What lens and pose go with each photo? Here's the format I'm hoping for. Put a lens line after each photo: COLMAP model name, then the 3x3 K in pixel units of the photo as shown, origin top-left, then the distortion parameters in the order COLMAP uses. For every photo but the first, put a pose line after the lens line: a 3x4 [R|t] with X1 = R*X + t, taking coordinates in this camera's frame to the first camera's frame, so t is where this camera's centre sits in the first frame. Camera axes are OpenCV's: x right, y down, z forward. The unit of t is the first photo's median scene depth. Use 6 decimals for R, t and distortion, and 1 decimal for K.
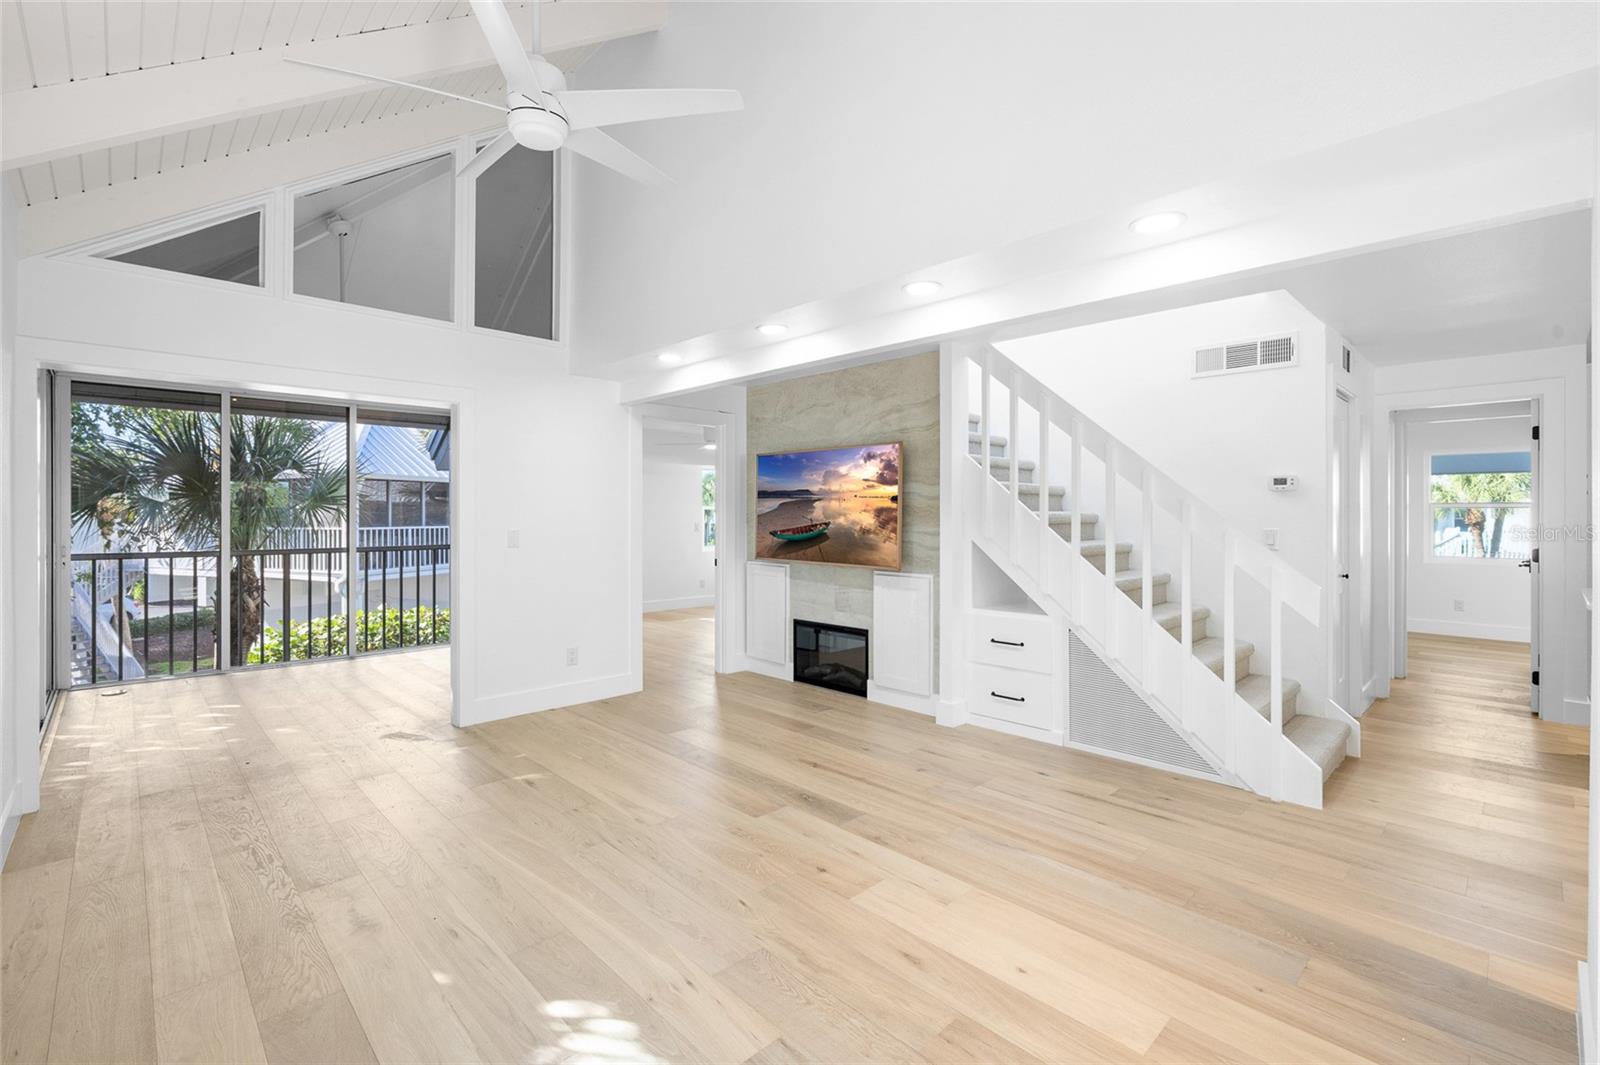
lens RADIAL K [[710.1, 0, 798.2], [0, 710.1, 515.5], [0, 0, 1]] dist [-0.007446, 0.000284]
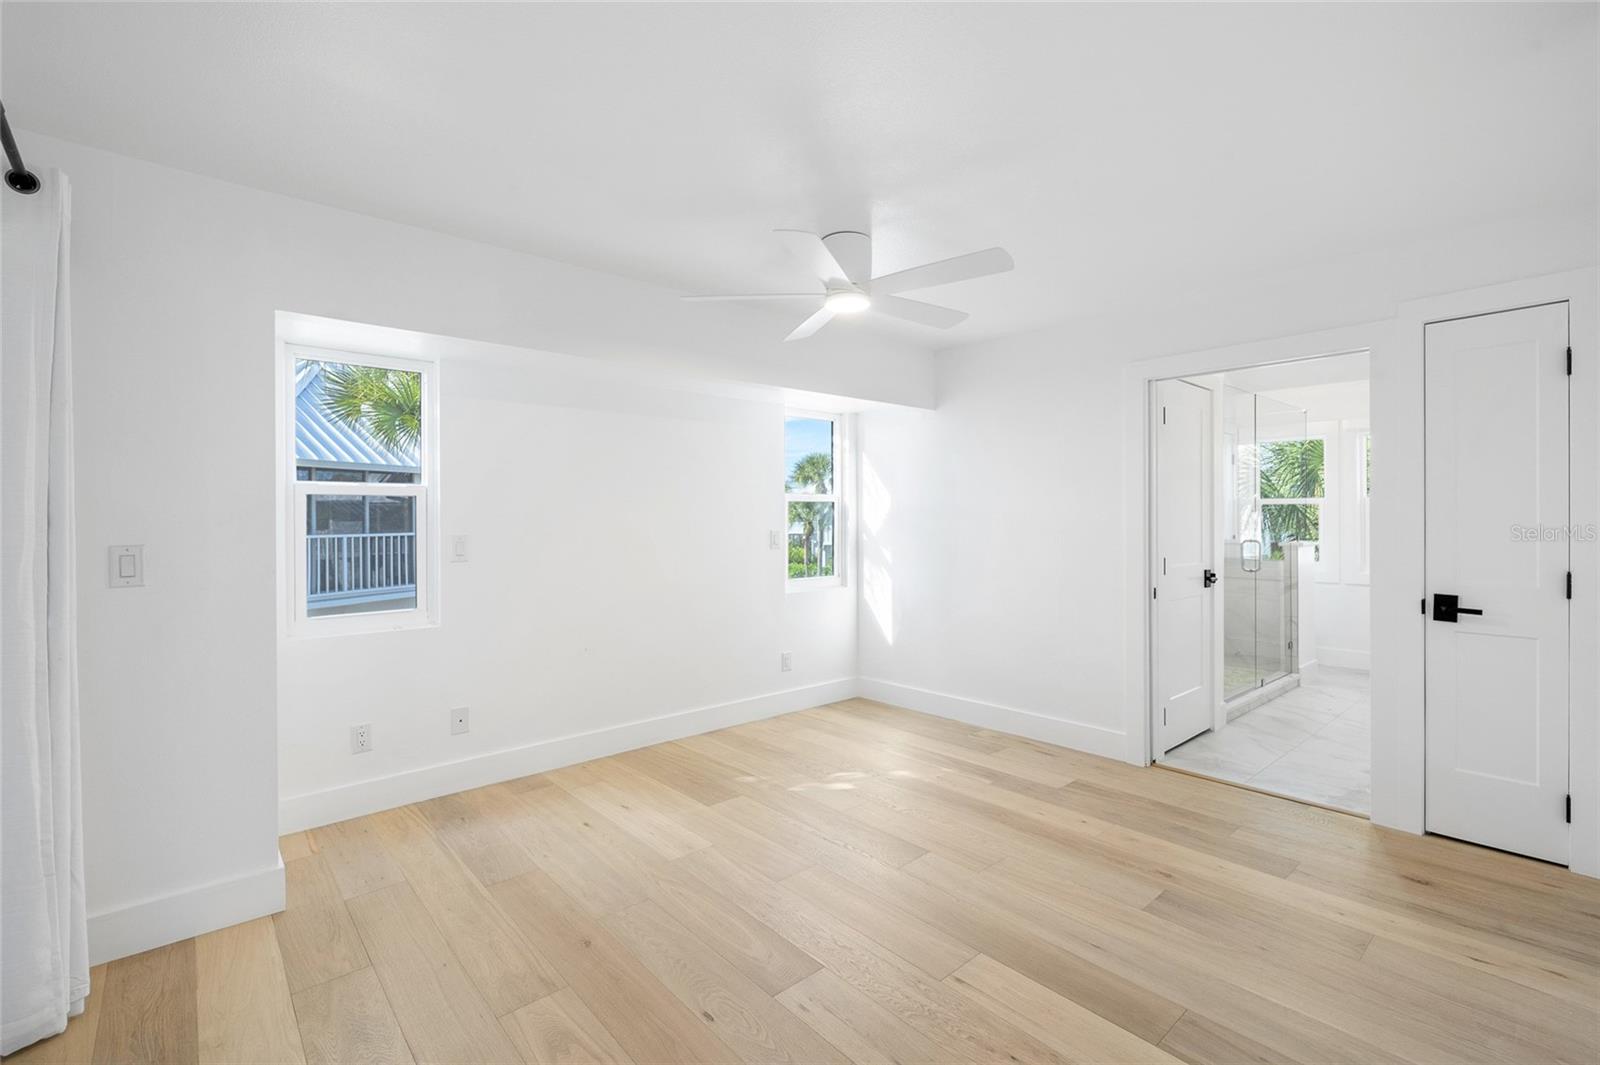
lens RADIAL K [[706.2, 0, 800.7], [0, 706.2, 520.8], [0, 0, 1]] dist [-0.008328, 0.000949]
pose [[0.998921, -0.001342, -0.046419, -0.239023], [0.001436, 0.999997, 0.001995, 0.005832], [0.046417, -0.002059, 0.998920, 1.259758]]
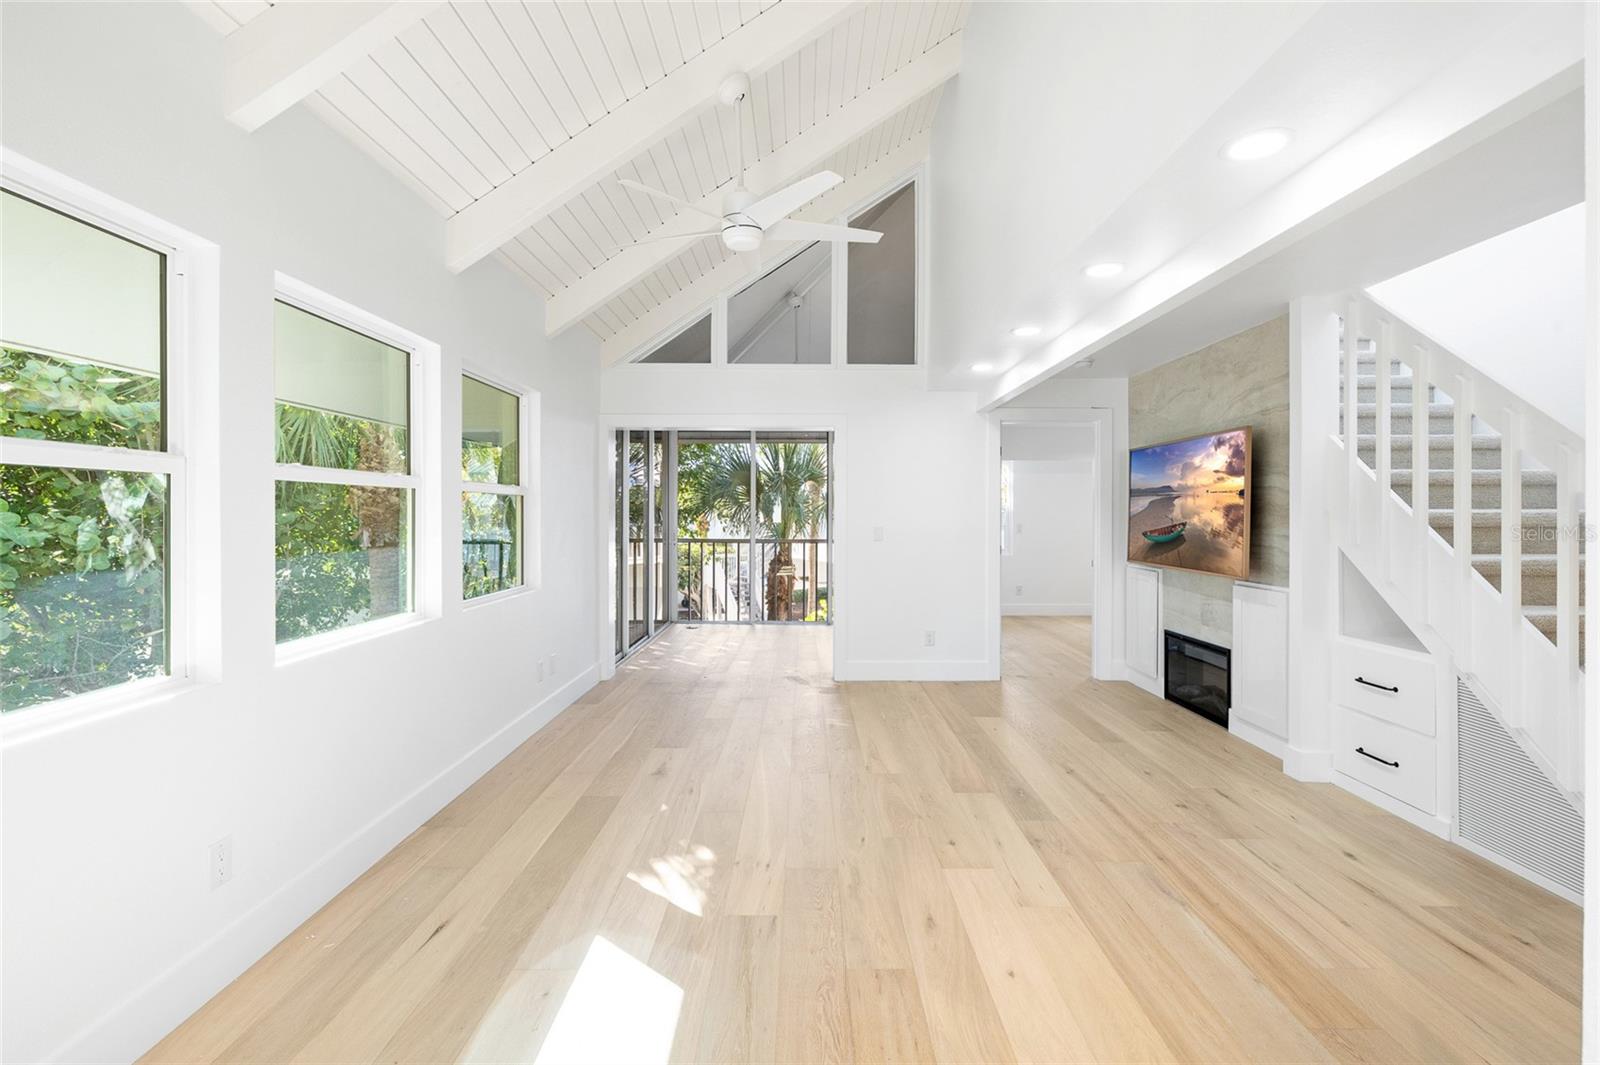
lens RADIAL K [[710.1, 0, 798.2], [0, 710.1, 515.5], [0, 0, 1]] dist [-0.007446, 0.000284]
pose [[0.715253, 0.001086, -0.698865, 0.359148], [-0.001196, 0.999999, 0.000329, 0.001087], [0.698864, 0.000600, 0.715254, 0.038016]]
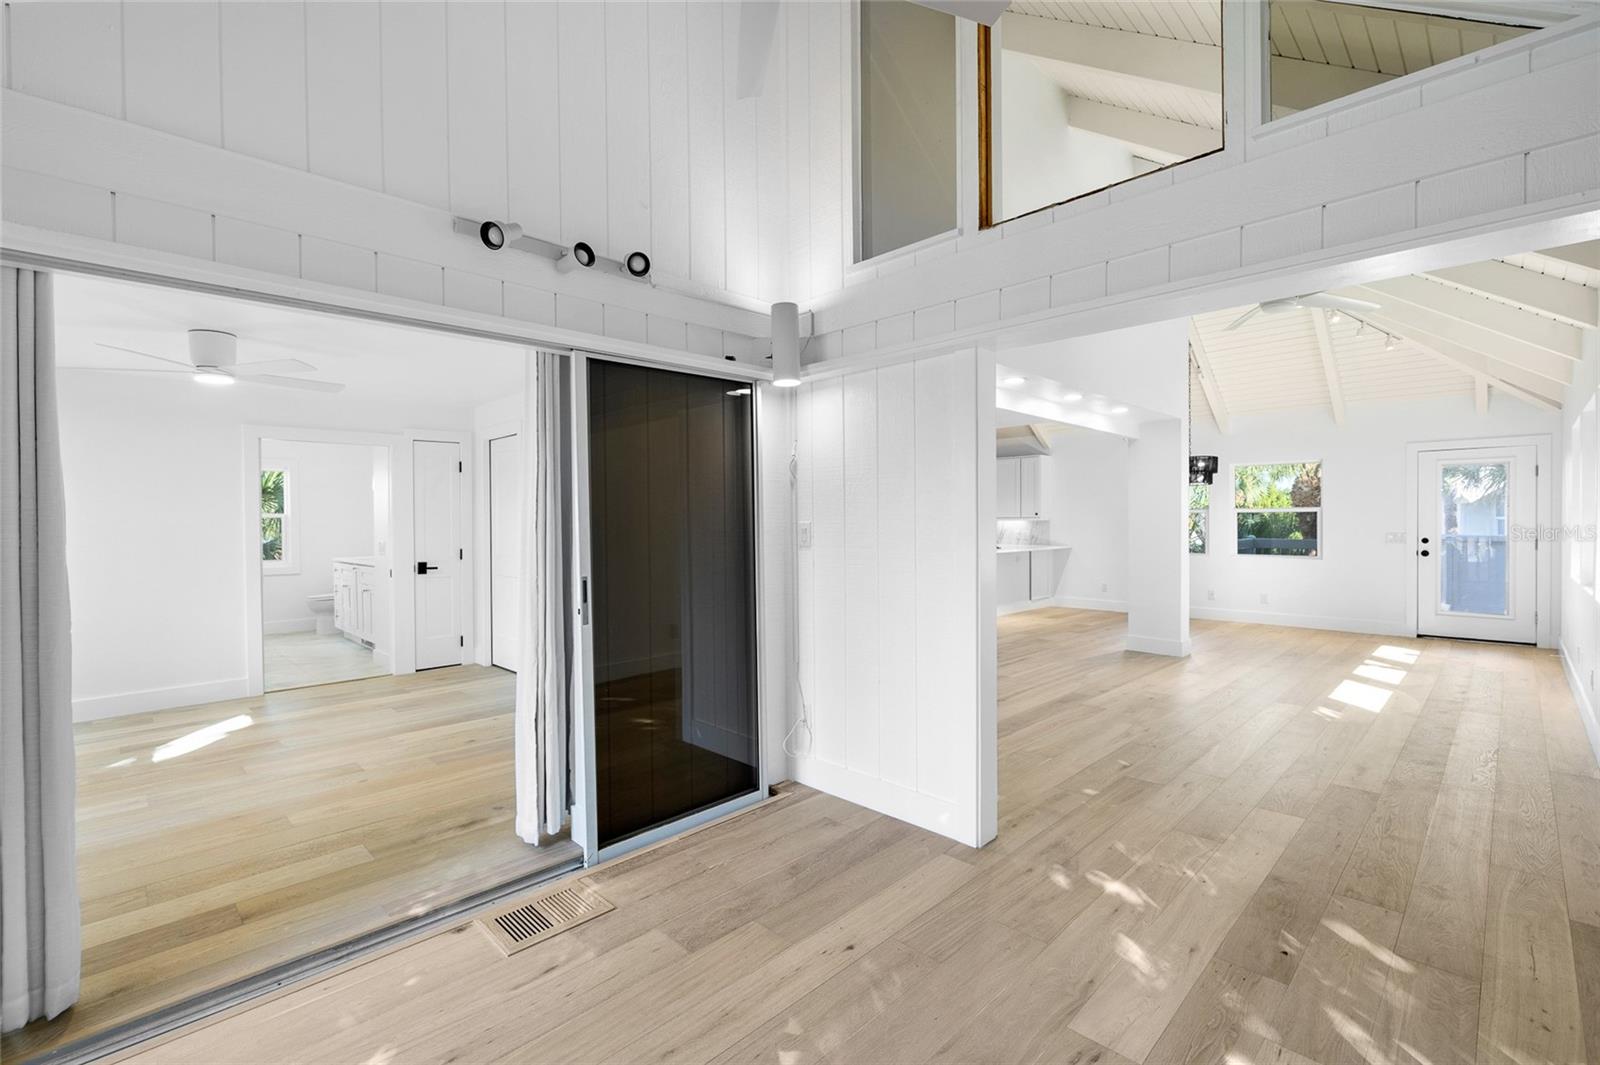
lens RADIAL K [[704.1, 0, 800.5], [0, 704.1, 526.6], [0, 0, 1]] dist [-0.006356, 0.000711]
pose [[-0.010782, -0.008700, 0.999904, -1.117634], [0.007908, 0.999930, 0.008786, -0.004352], [-0.999911, 0.008002, -0.010712, 1.163027]]
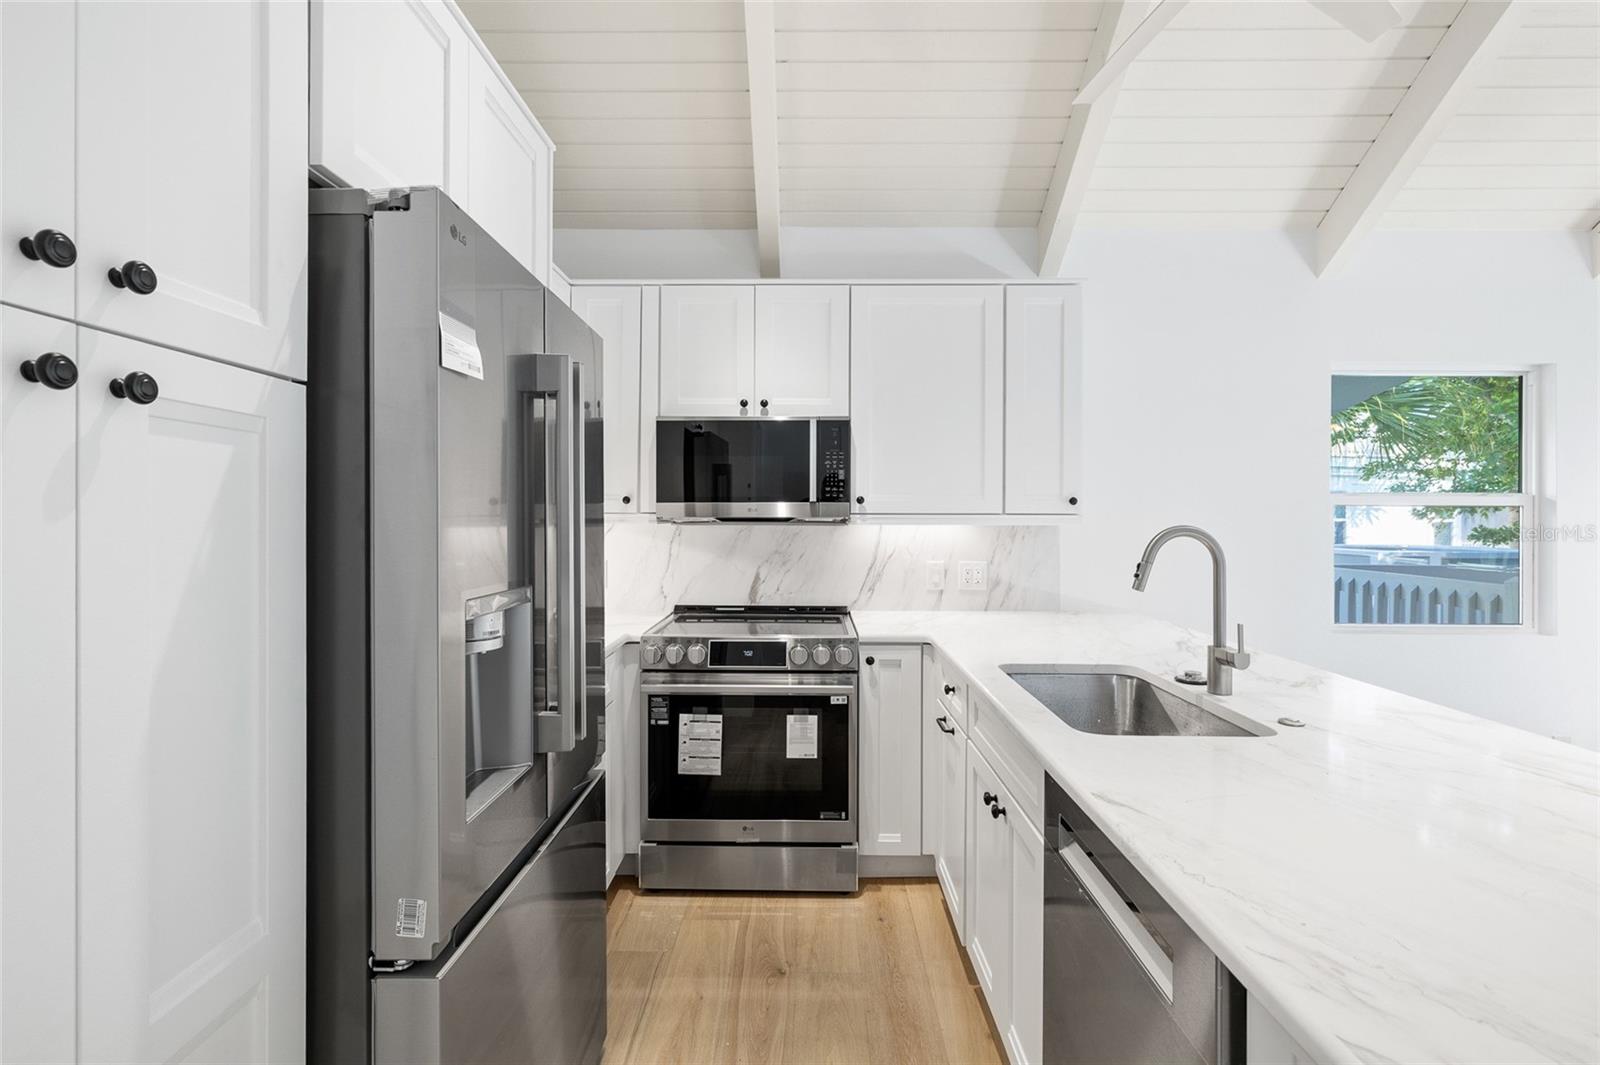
lens RADIAL K [[726.9, 0, 800.9], [0, 726.9, 519.7], [0, 0, 1]] dist [-0.004385, 0.000790]
pose [[-0.710606, -0.005593, 0.703568, 0.980817], [-0.002896, 0.999983, 0.005025, -0.005091], [-0.703585, 0.001533, -0.710610, 0.967287]]
